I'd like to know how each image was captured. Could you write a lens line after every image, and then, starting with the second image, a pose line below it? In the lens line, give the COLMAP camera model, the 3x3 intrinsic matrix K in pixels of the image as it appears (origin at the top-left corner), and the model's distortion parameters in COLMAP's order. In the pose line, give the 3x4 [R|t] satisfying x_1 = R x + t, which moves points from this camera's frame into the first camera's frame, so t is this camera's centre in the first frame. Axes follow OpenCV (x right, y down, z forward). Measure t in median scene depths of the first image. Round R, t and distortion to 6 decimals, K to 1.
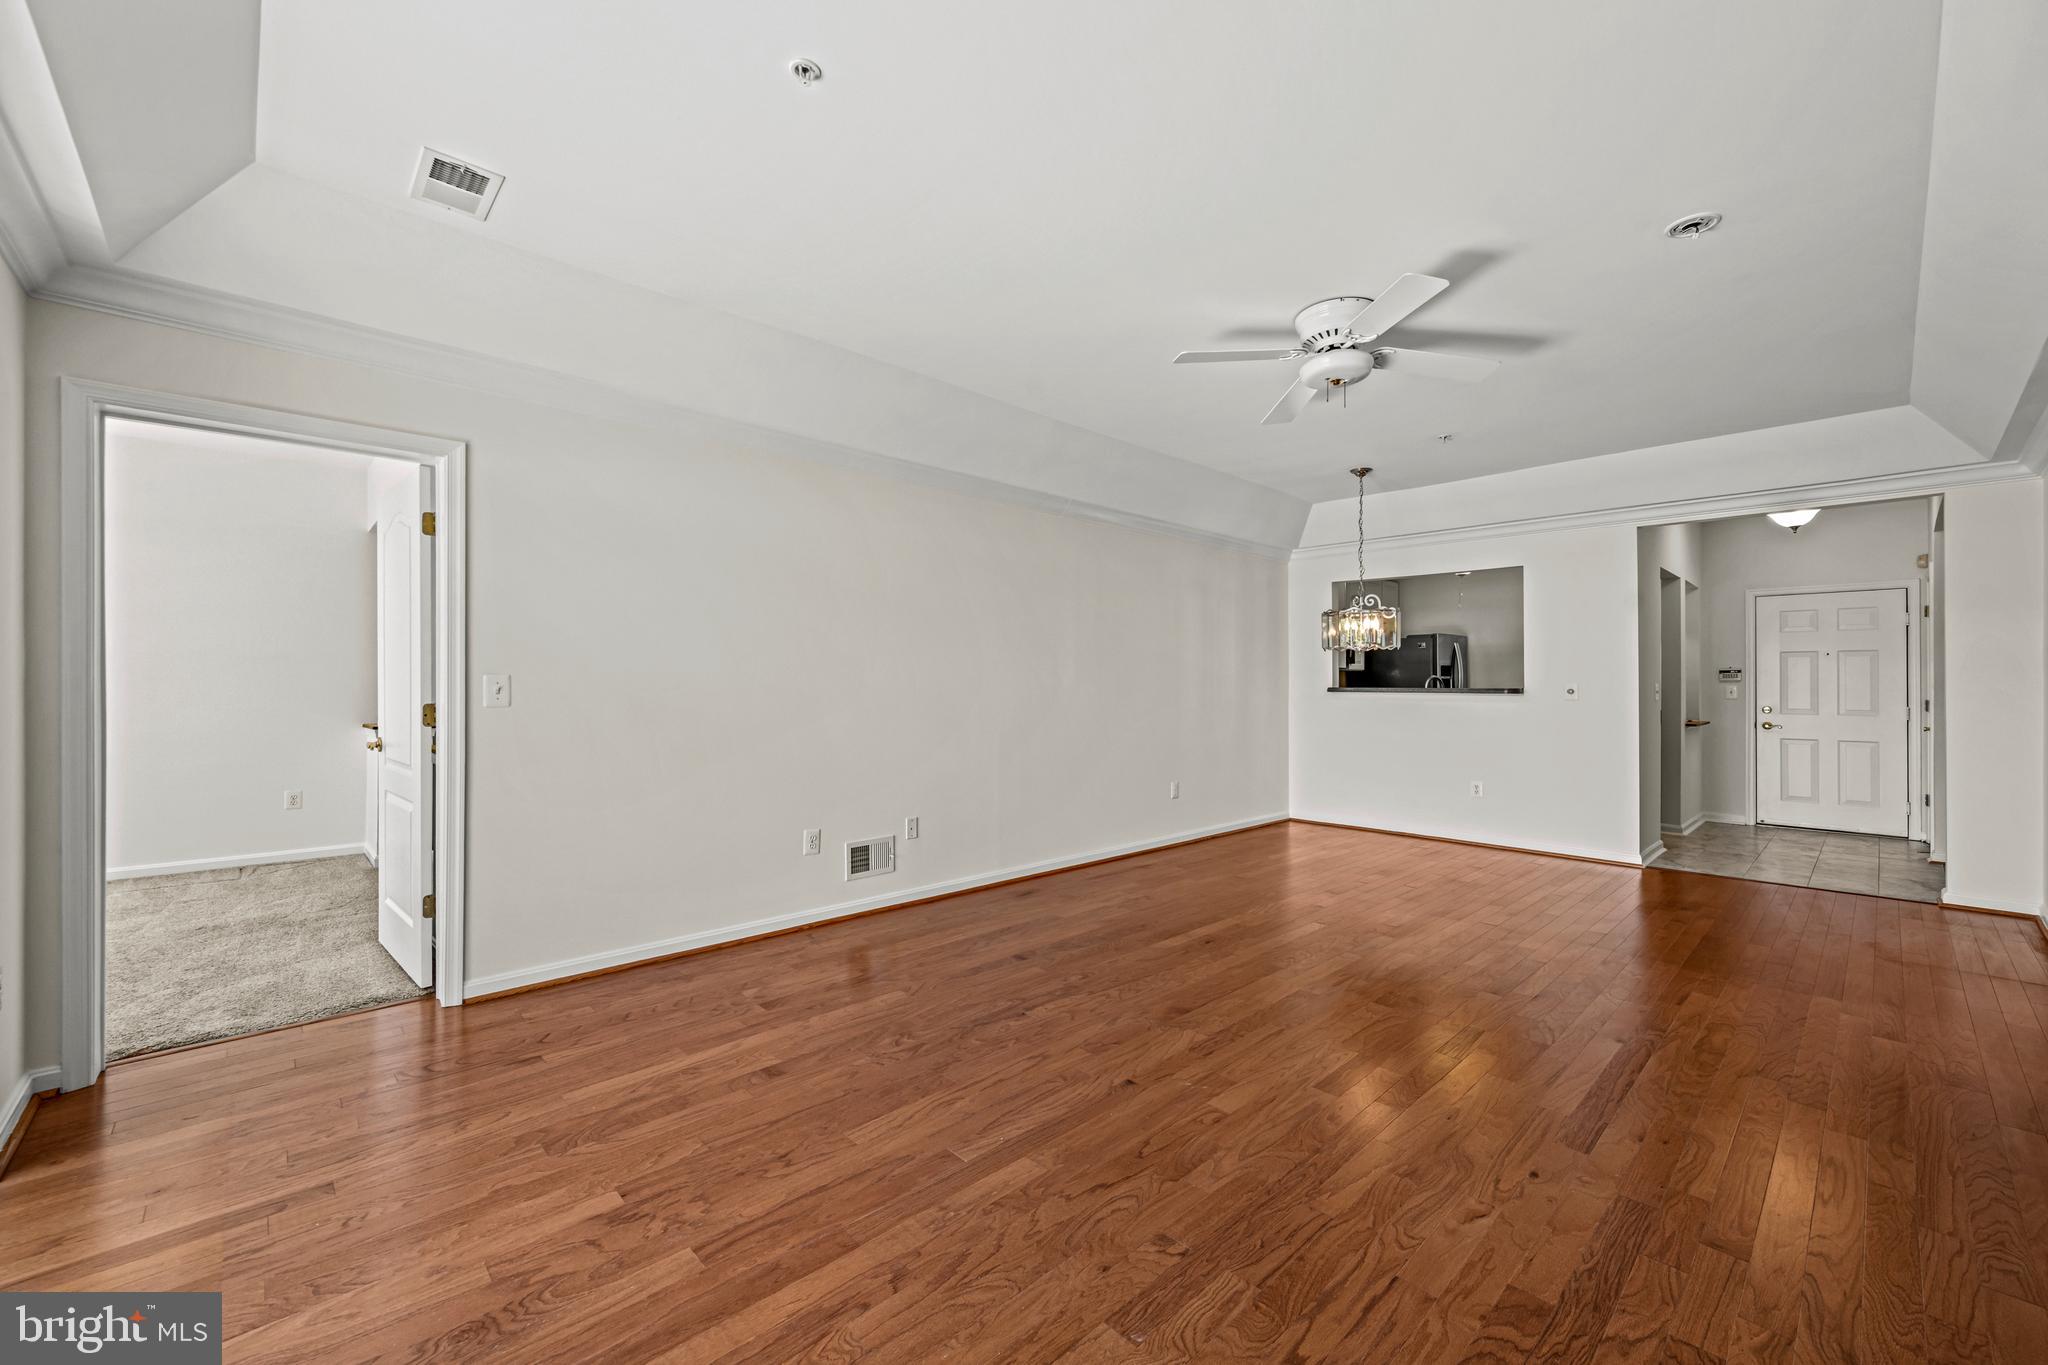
lens RADIAL K [[816.6, 0, 1025.8], [0, 816.6, 678.6], [0, 0, 1]] dist [0.001675, -0.000033]
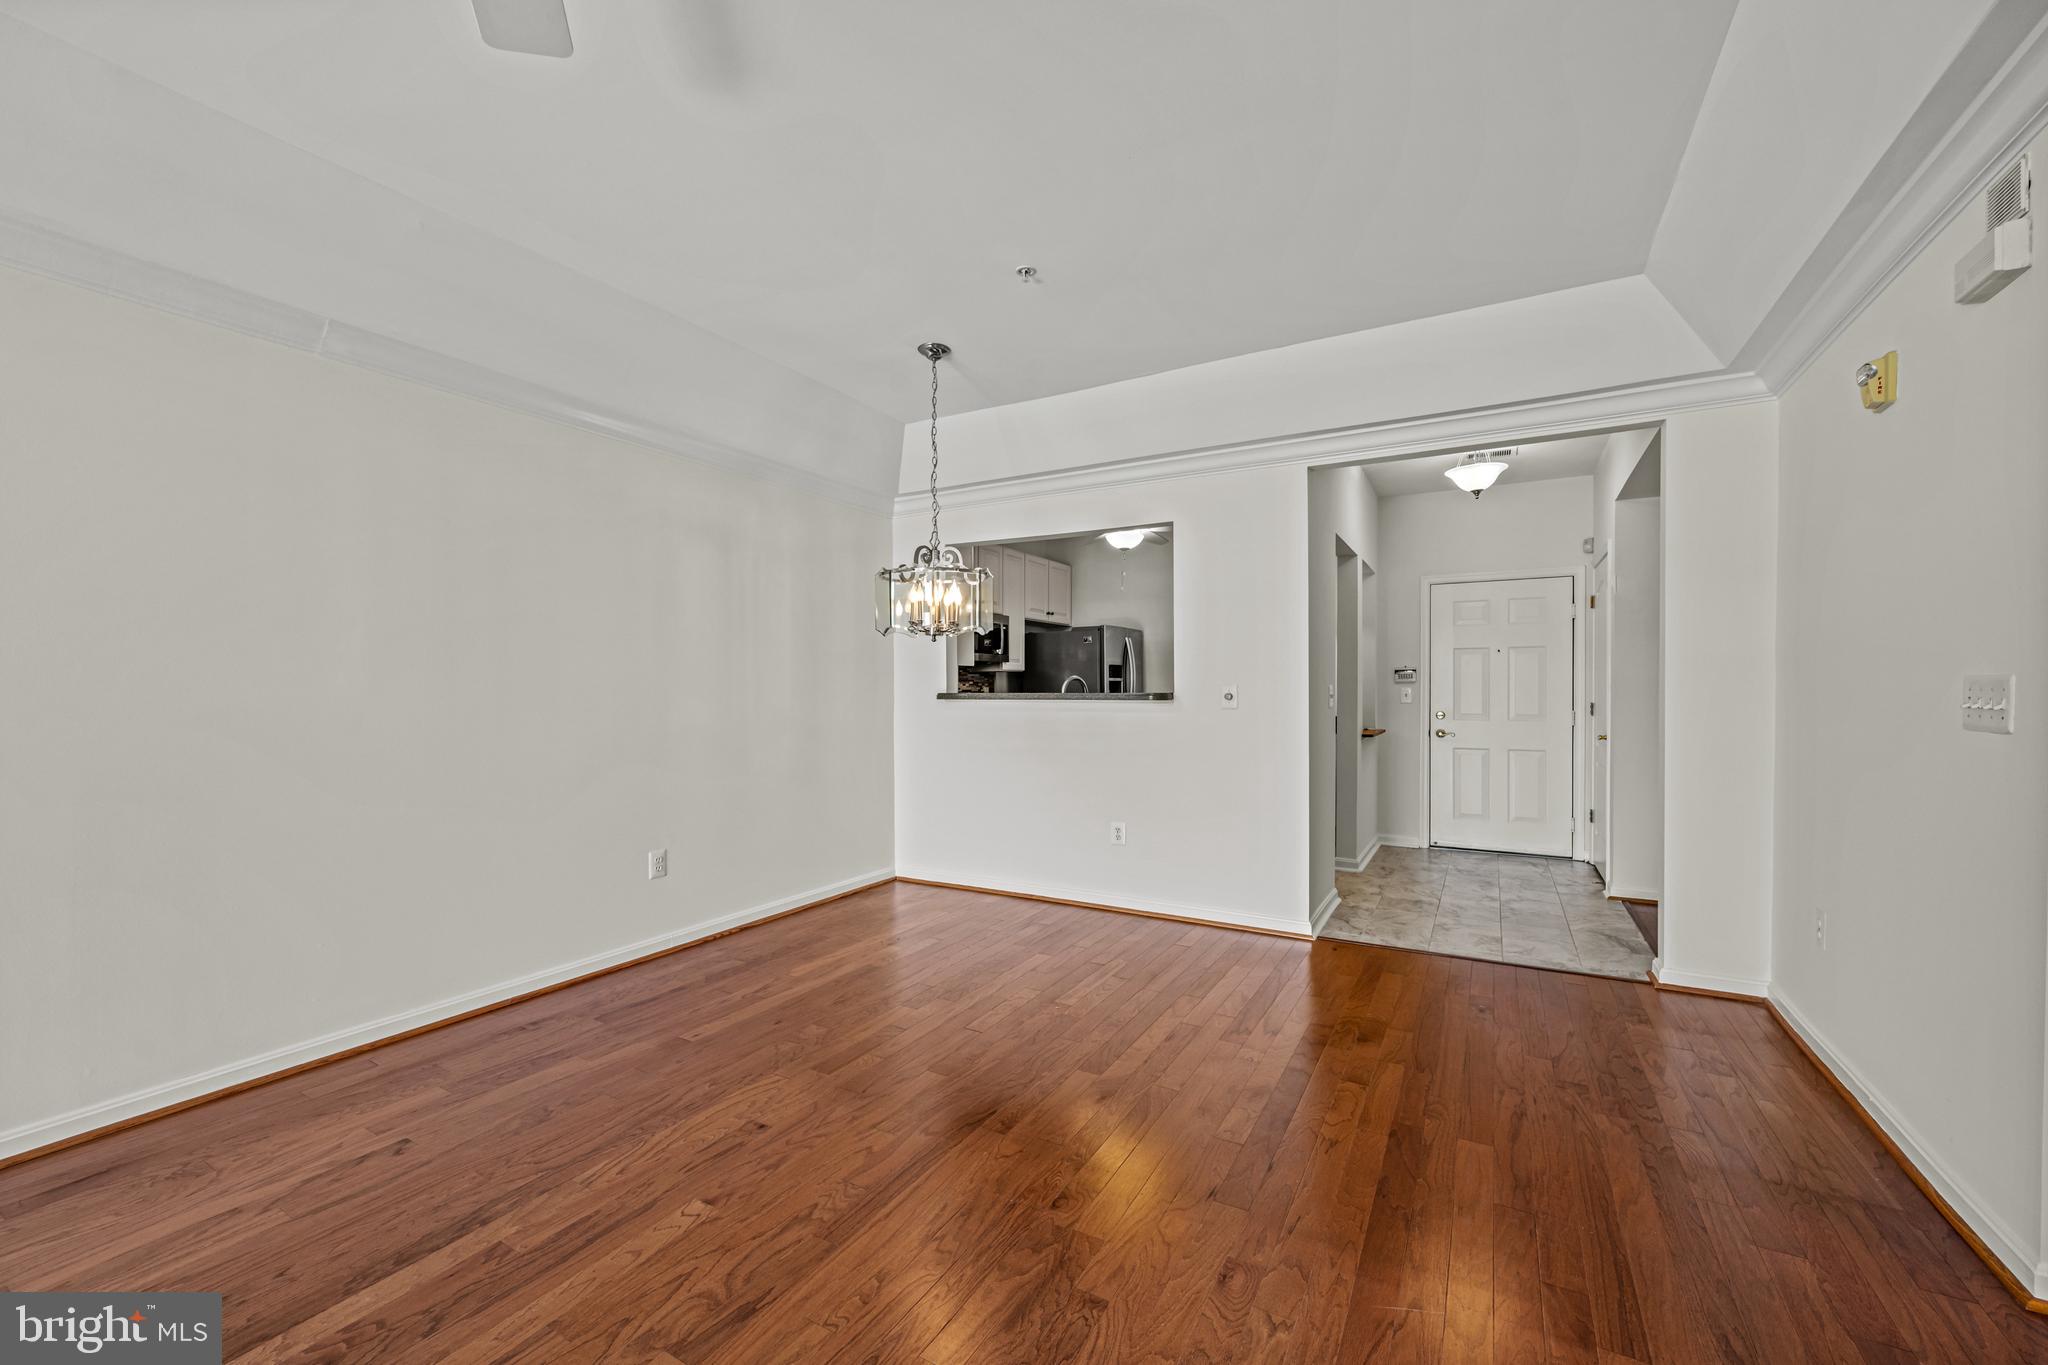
lens RADIAL K [[817.7, 0, 1019.3], [0, 817.7, 698.6], [0, 0, 1]] dist [0.001730, 0.000035]
pose [[0.959436, -0.009371, 0.281772, 0.361496], [0.004237, 0.999814, 0.018822, 0.003746], [-0.281896, -0.016865, 0.959297, 0.455463]]
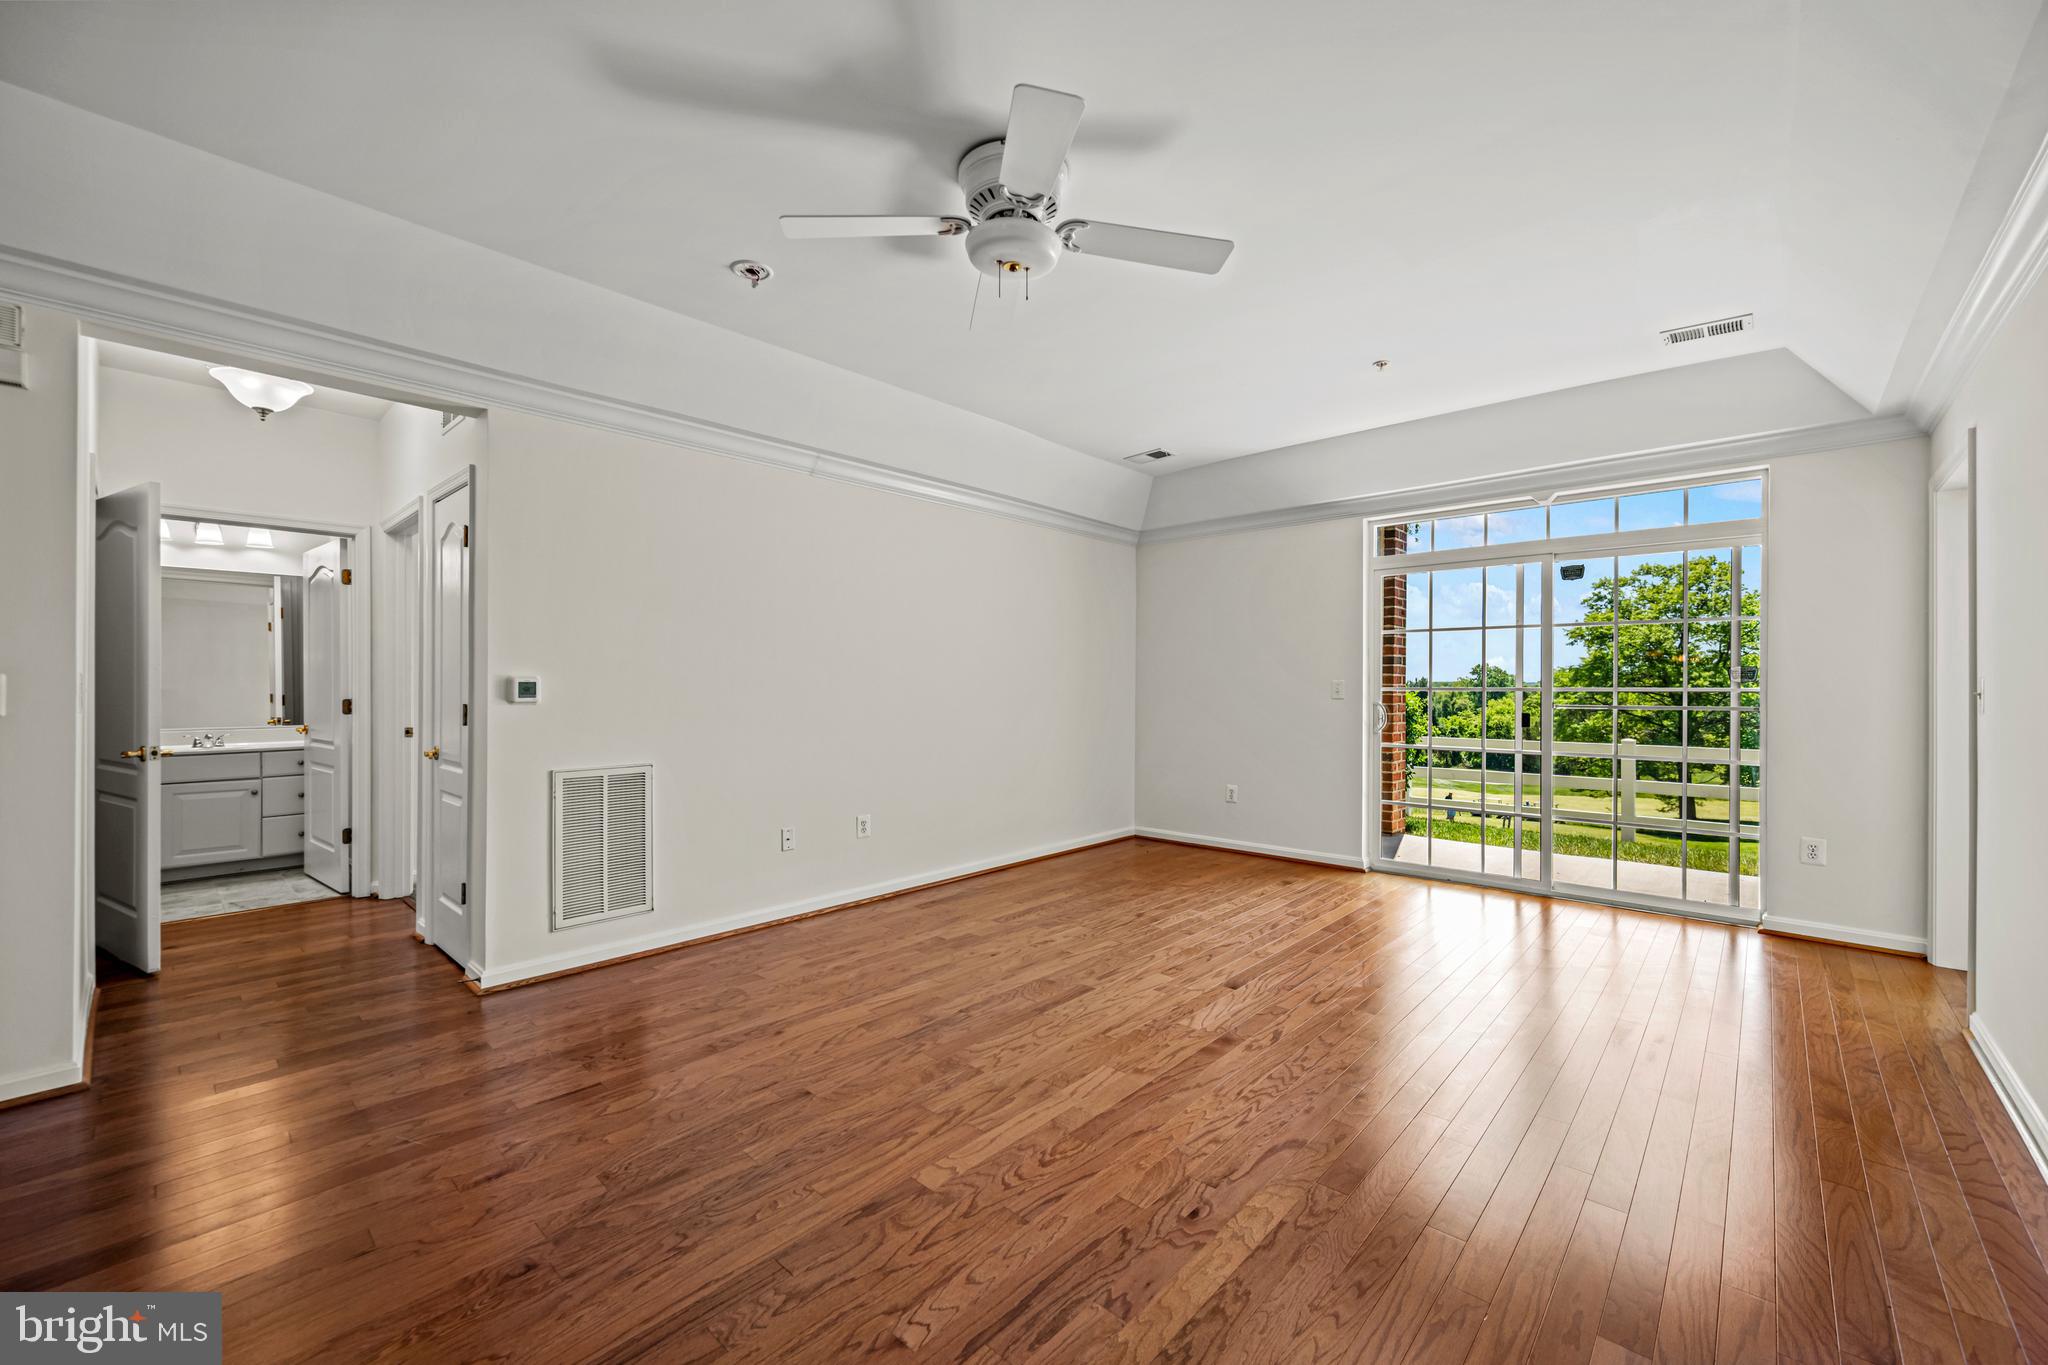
lens RADIAL K [[811.7, 0, 1022.4], [0, 811.7, 681.7], [0, 0, 1]] dist [0.001209, 0.000067]
pose [[-0.997929, -0.005281, -0.064112, 0.297037], [-0.004692, 0.999945, -0.009333, 0.008789], [0.064158, -0.009013, -0.997899, 1.230152]]
